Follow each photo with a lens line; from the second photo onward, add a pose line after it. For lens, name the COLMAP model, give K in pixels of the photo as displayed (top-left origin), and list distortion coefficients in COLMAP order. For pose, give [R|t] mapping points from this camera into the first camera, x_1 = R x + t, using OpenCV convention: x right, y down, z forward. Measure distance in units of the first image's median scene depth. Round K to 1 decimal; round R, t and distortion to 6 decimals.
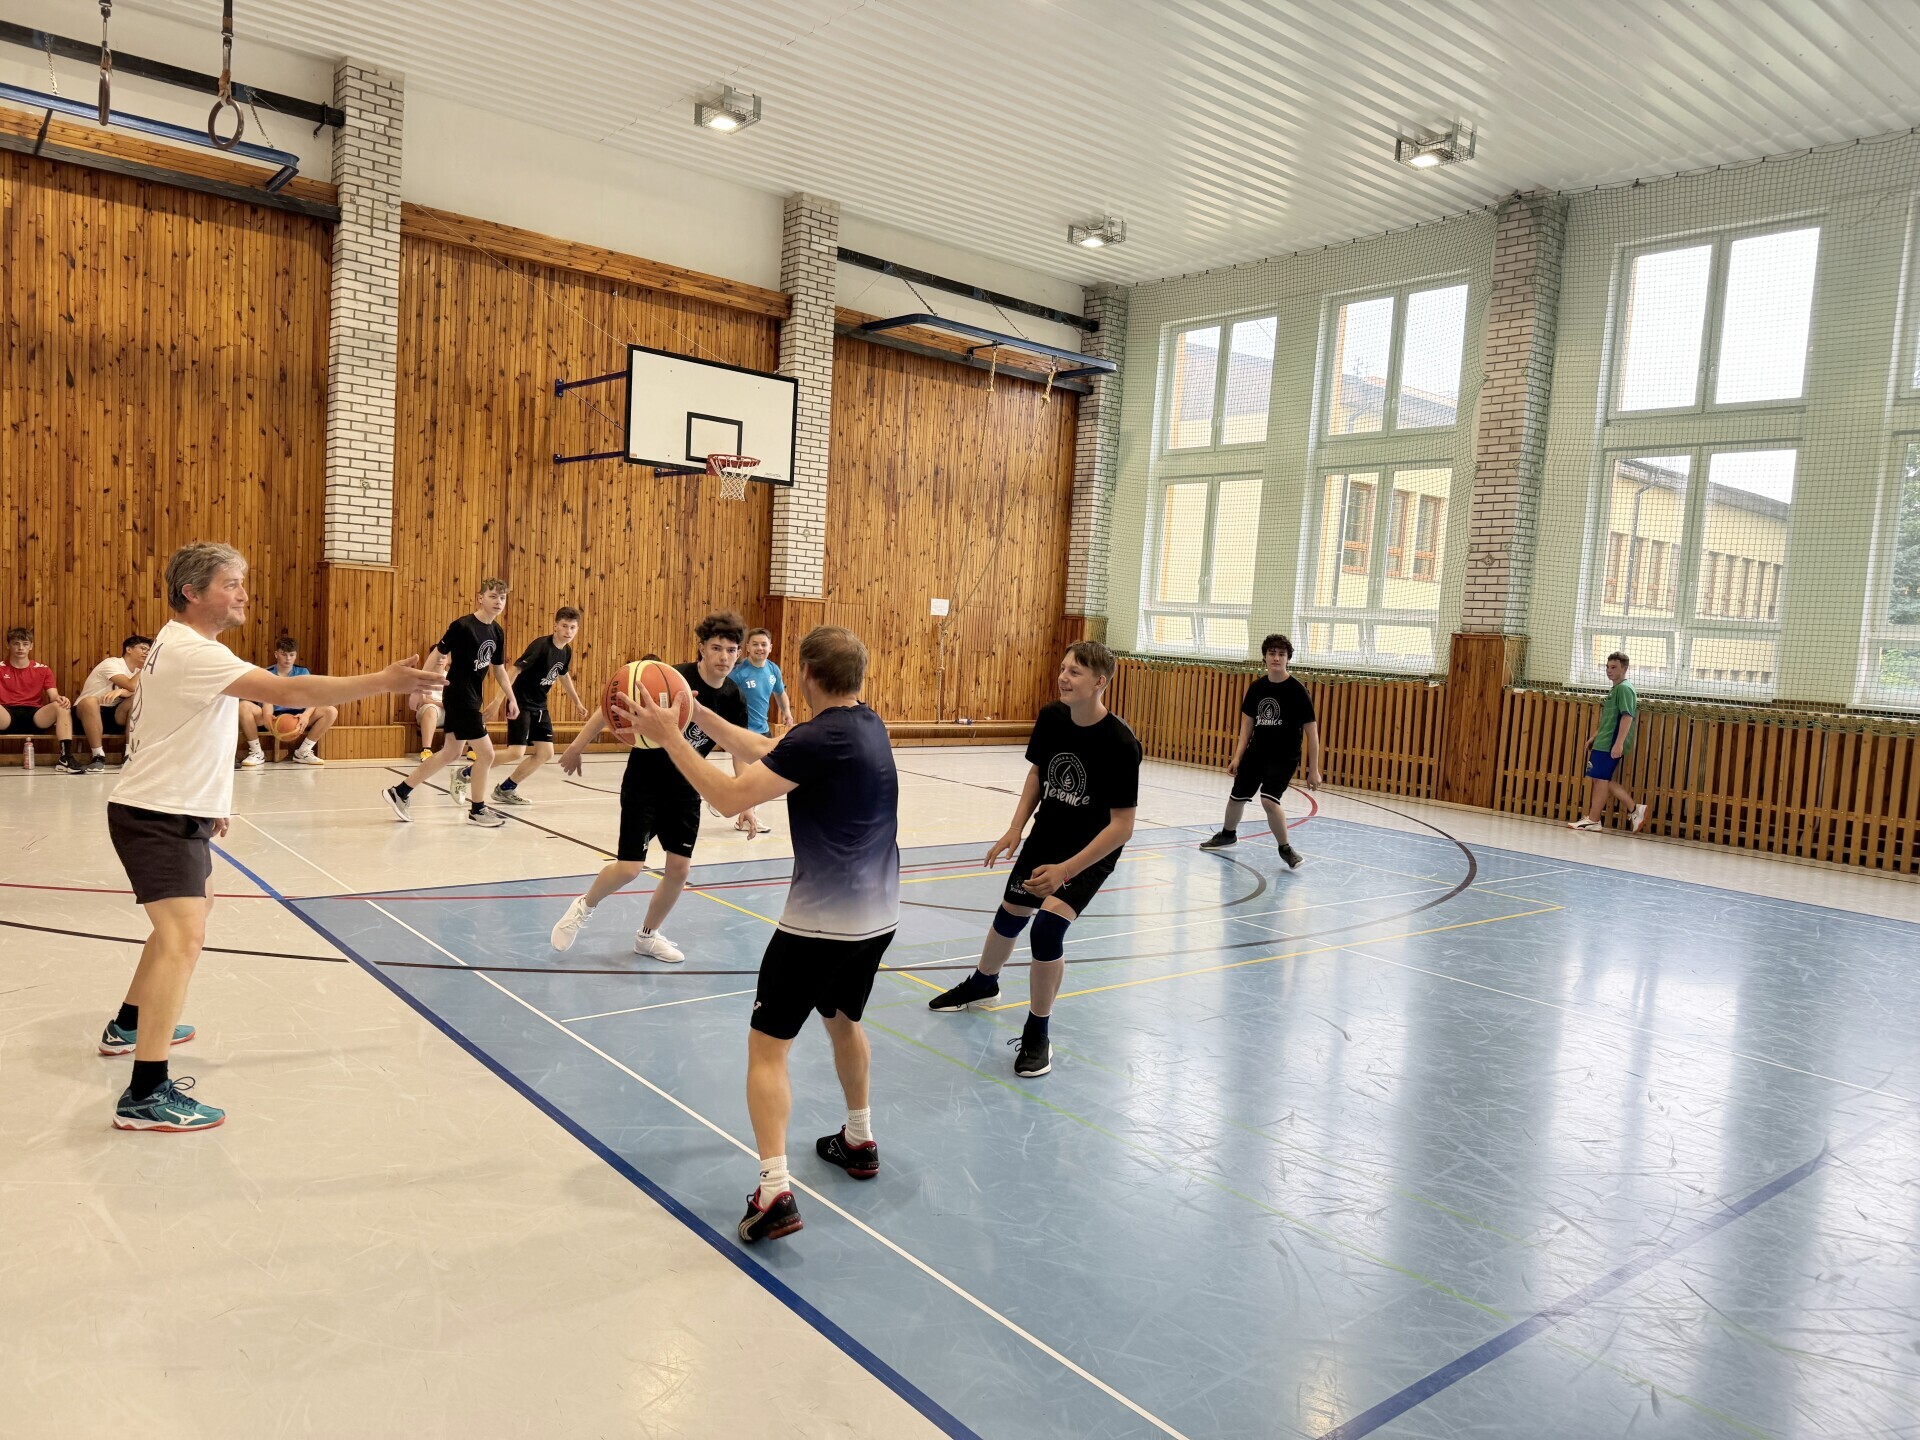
lens RADIAL K [[1395.6, 0, 958.5], [0, 1395.6, 751.6], [0, 0, 1]] dist [0.030185, -0.028097]
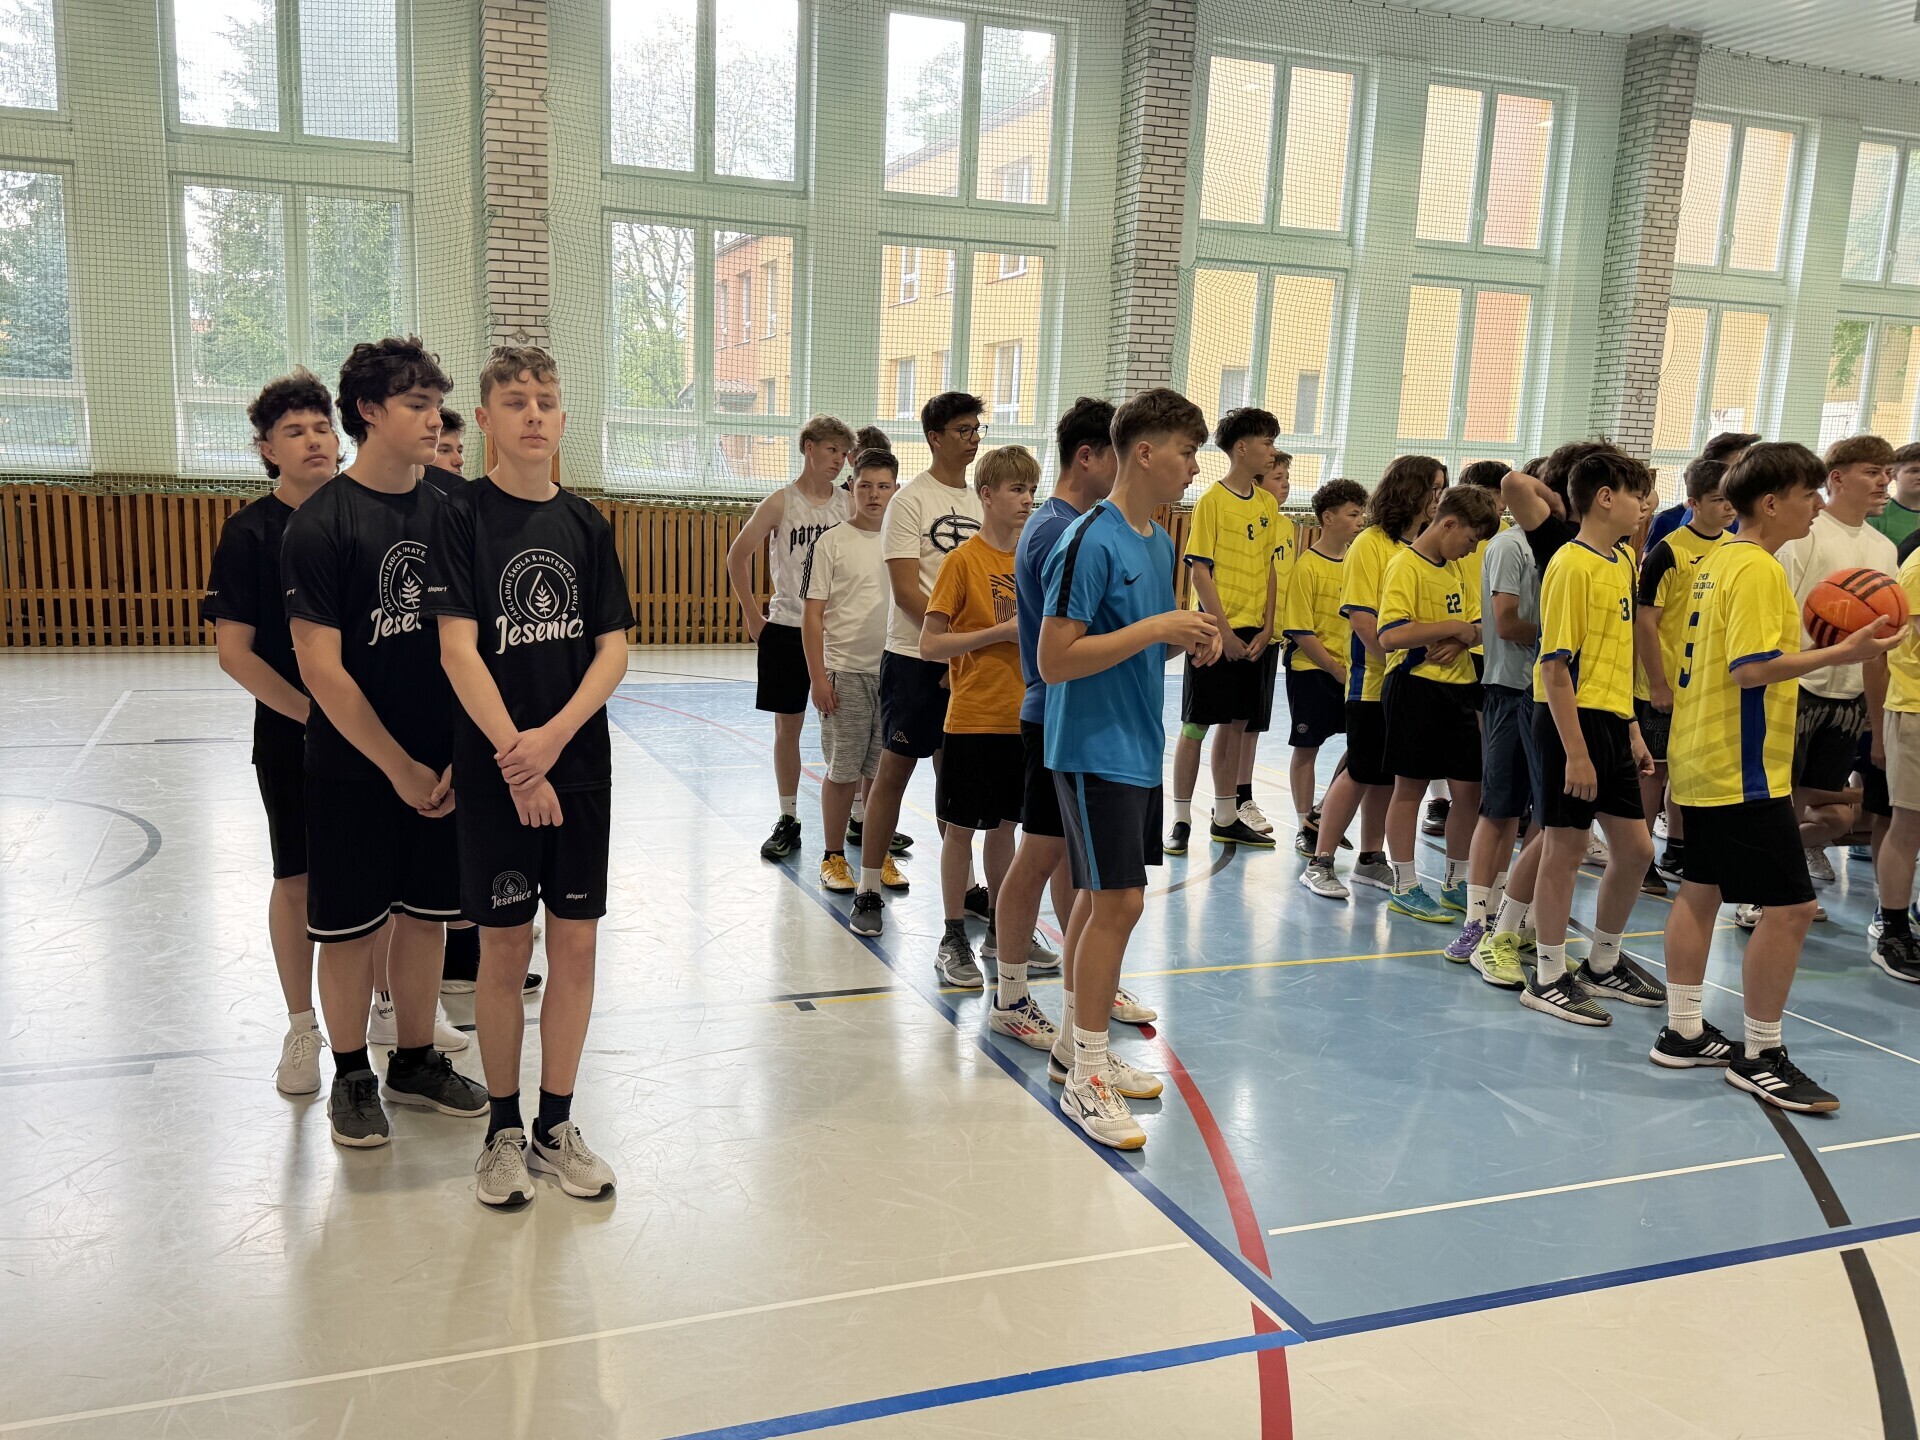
lens RADIAL K [[1520.6, 0, 931.7], [0, 1520.6, 770.6], [0, 0, 1]] dist [0.028383, -0.026538]
pose [[0.342482, -0.230949, 0.910697, -0.399021], [0.077395, 0.972957, 0.217633, -0.065689], [-0.936331, -0.004052, 0.351095, 0.469767]]
